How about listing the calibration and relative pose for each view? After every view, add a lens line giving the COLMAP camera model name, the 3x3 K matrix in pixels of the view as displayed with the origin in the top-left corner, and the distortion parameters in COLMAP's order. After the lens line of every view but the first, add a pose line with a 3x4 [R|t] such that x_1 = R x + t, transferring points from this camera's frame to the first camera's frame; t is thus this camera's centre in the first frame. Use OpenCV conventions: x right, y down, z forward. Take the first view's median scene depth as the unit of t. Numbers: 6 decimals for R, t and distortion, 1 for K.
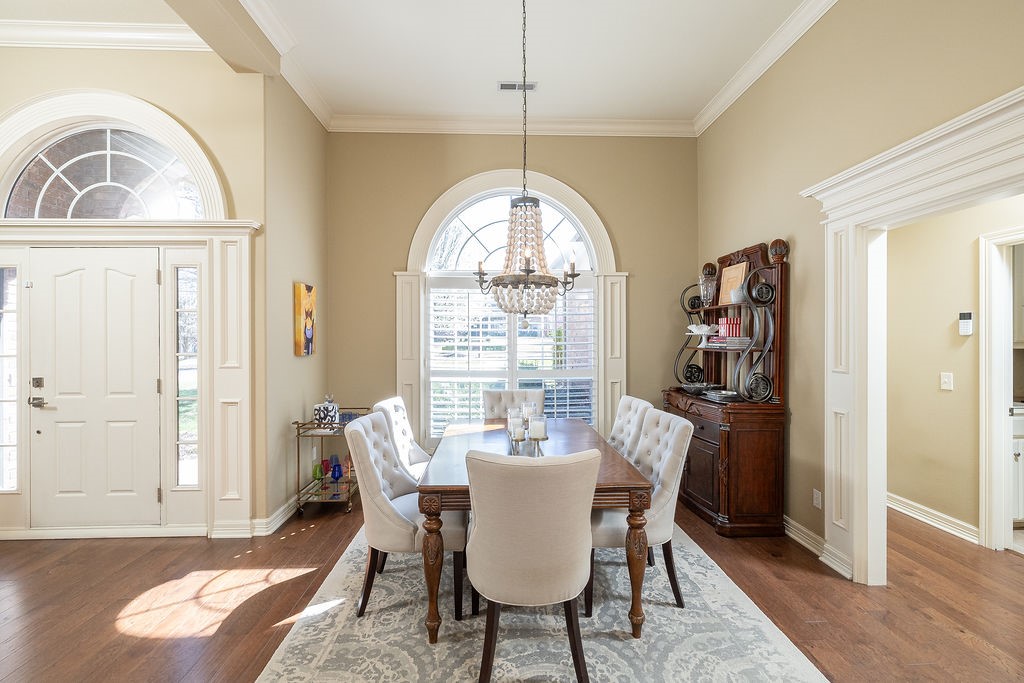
lens RADIAL K [[441.1, 0, 512.0], [0, 441.1, 341.5], [0, 0, 1]] dist [0.001110, -0.000049]
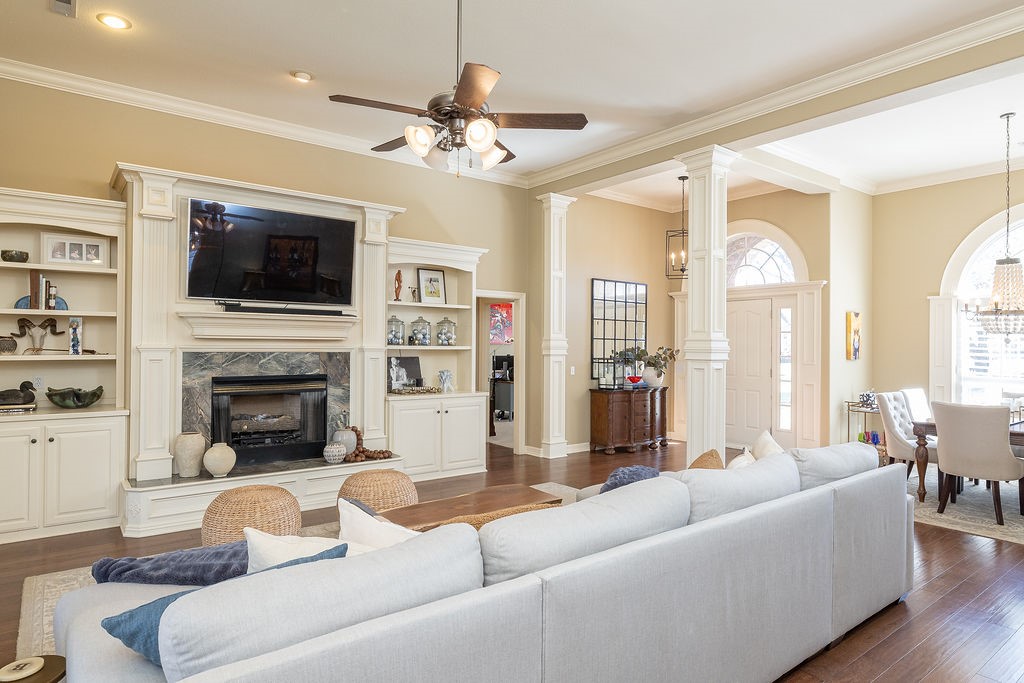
lens RADIAL K [[592.9, 0, 512.0], [0, 592.9, 341.5], [0, 0, 1]] dist [0.004393, 0.001224]
pose [[0.578831, 0.002528, -0.815443, 0.601160], [-0.014607, 0.999867, -0.007269, 0.001317], [0.815316, 0.016119, 0.578791, -1.328933]]
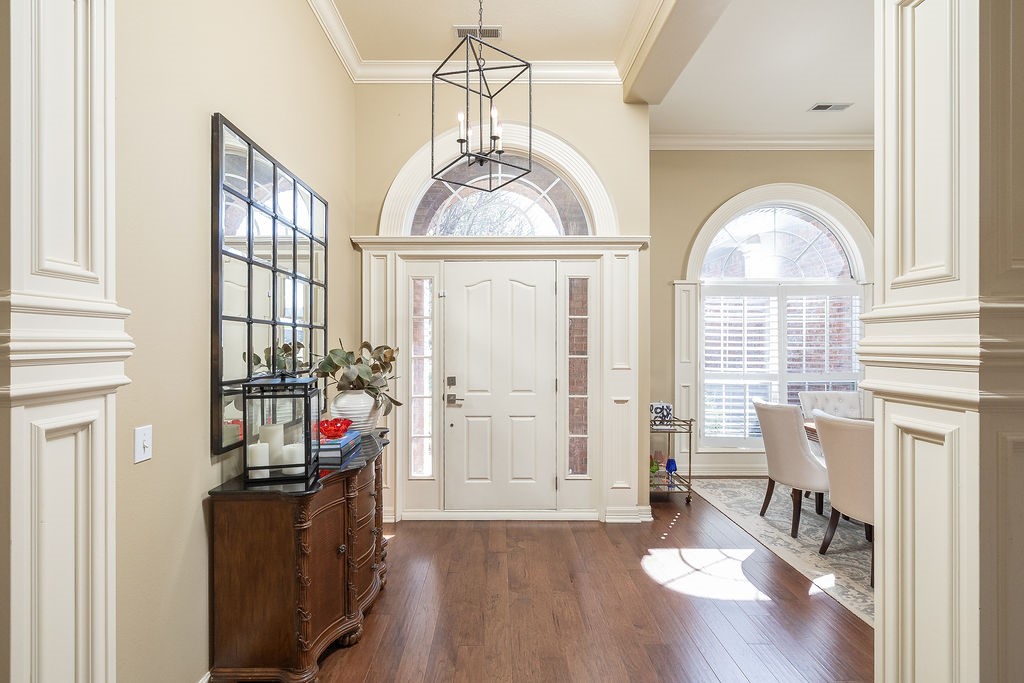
lens RADIAL K [[448.4, 0, 509.1], [0, 448.4, 342.7], [0, 0, 1]] dist [0.000750, -0.000131]
pose [[0.999250, 0.003572, -0.038560, -0.872487], [-0.003785, 0.999978, -0.005467, 0.000882], [0.038540, 0.005609, 0.999241, -0.135715]]
